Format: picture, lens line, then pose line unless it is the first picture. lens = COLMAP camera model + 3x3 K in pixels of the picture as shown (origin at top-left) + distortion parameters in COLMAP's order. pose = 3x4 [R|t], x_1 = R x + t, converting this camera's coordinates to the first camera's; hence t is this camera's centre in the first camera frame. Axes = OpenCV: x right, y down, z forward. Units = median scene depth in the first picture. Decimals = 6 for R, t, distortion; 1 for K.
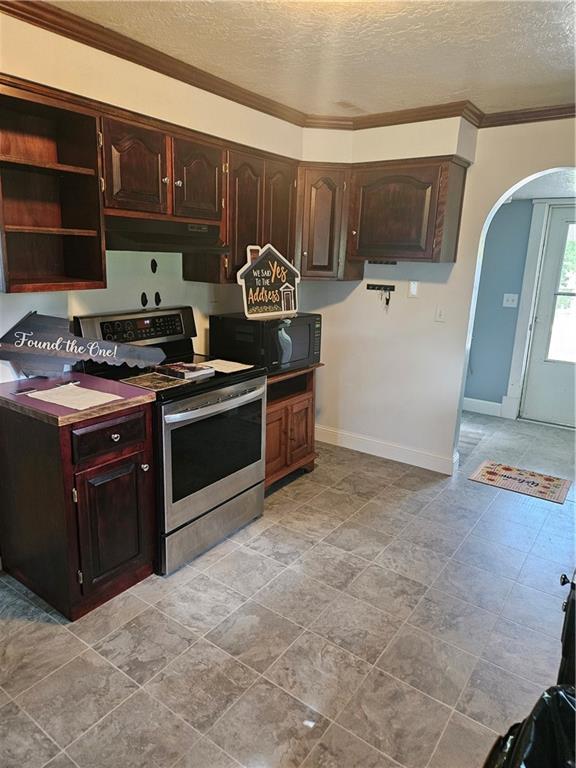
lens RADIAL K [[516.0, 0, 274.9], [0, 516.0, 385.8], [0, 0, 1]] dist [0.103172, -0.067940]
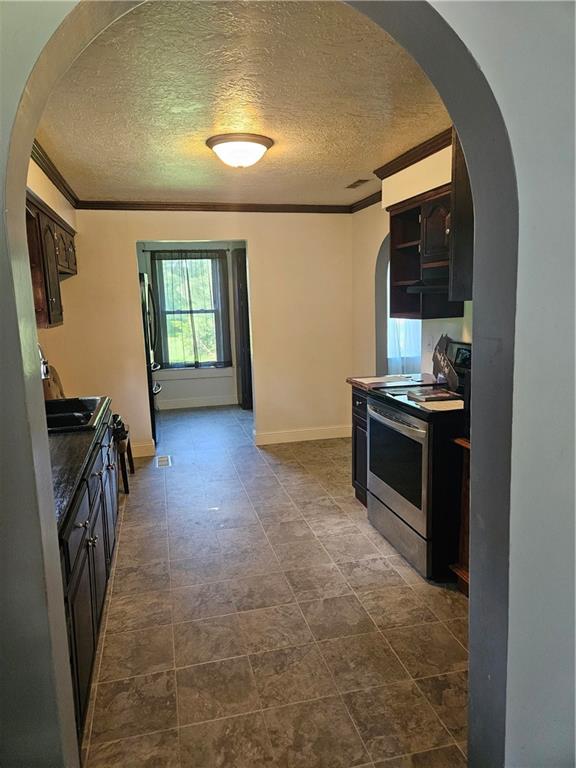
lens RADIAL K [[516.0, 0, 274.9], [0, 516.0, 385.8], [0, 0, 1]] dist [0.103172, -0.067940]
pose [[-0.650039, 0.113612, -0.751360, 0.851824], [-0.186124, 0.934839, 0.302381, -0.325379], [0.736754, 0.336405, -0.586536, 1.388959]]
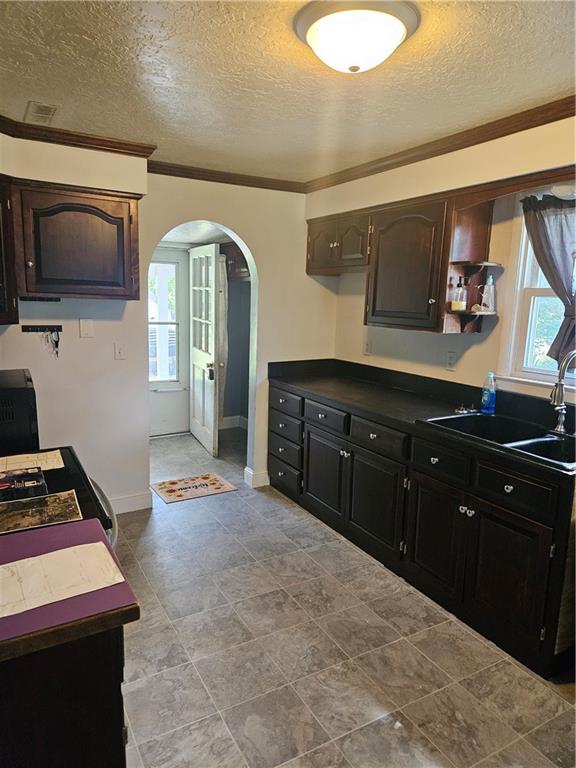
lens RADIAL K [[516.1, 0, 289.1], [0, 516.1, 398.1], [0, 0, 1]] dist [0.080025, -0.064800]
pose [[0.402883, -0.200094, 0.893111, -0.697588], [0.218116, 0.968686, 0.118633, -0.159670], [-0.888882, 0.147006, 0.433911, 0.505854]]
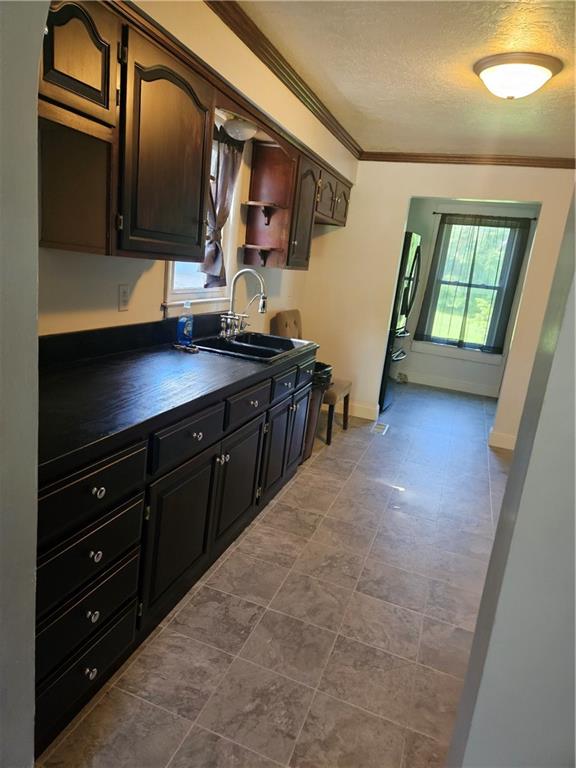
lens RADIAL K [[516.0, 0, 274.9], [0, 516.0, 385.8], [0, 0, 1]] dist [0.103172, -0.067940]
pose [[-0.952826, -0.075659, -0.293936, 0.595327], [-0.209614, 0.864421, 0.456988, -0.313379], [0.219510, 0.497043, -0.839502, 1.475113]]
